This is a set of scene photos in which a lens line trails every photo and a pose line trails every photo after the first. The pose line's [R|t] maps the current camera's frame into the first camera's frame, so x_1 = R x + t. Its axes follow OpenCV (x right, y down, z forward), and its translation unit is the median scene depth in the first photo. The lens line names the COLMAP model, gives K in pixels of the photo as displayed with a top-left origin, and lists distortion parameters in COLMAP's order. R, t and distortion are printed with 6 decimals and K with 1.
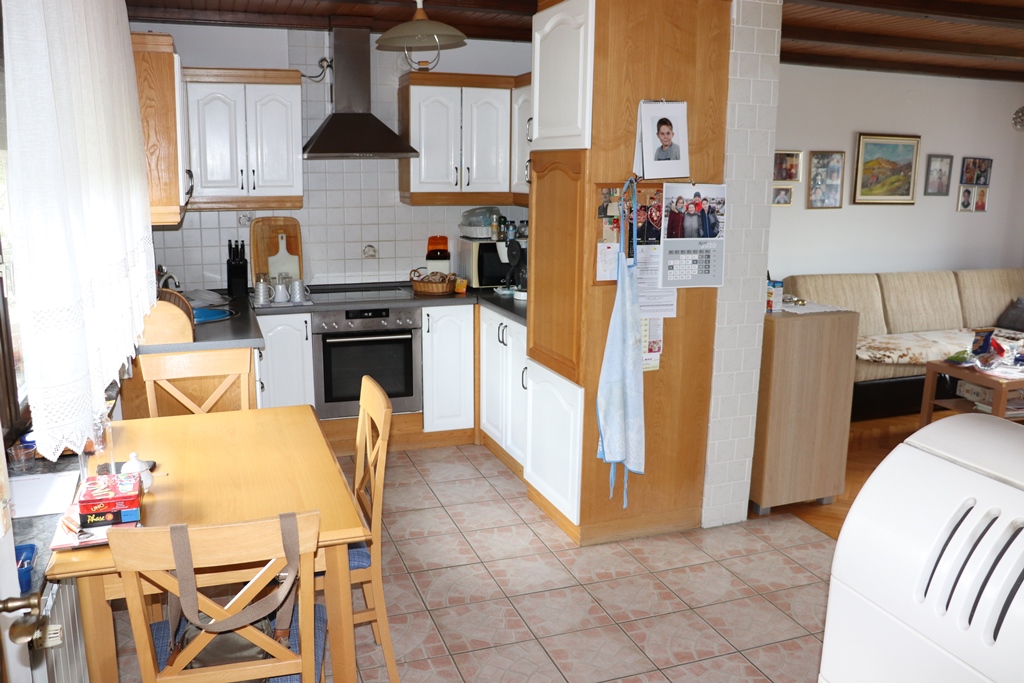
lens RADIAL K [[854.6, 0, 510.4], [0, 854.6, 342.7], [0, 0, 1]] dist [-0.182712, 0.150008]
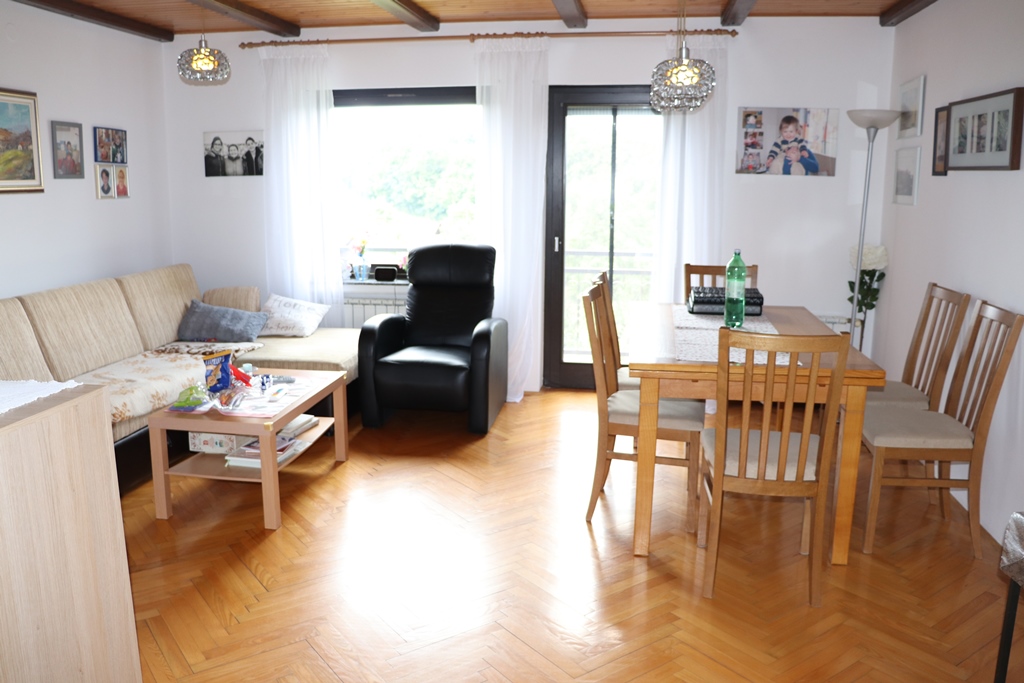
lens RADIAL K [[854.6, 0, 515.7], [0, 854.6, 344.4], [0, 0, 1]] dist [-0.182712, 0.150008]
pose [[0.491240, -0.173964, 0.853475, 0.073905], [0.176537, 0.979401, 0.098021, -0.038069], [-0.852947, 0.102518, 0.511832, 0.318559]]
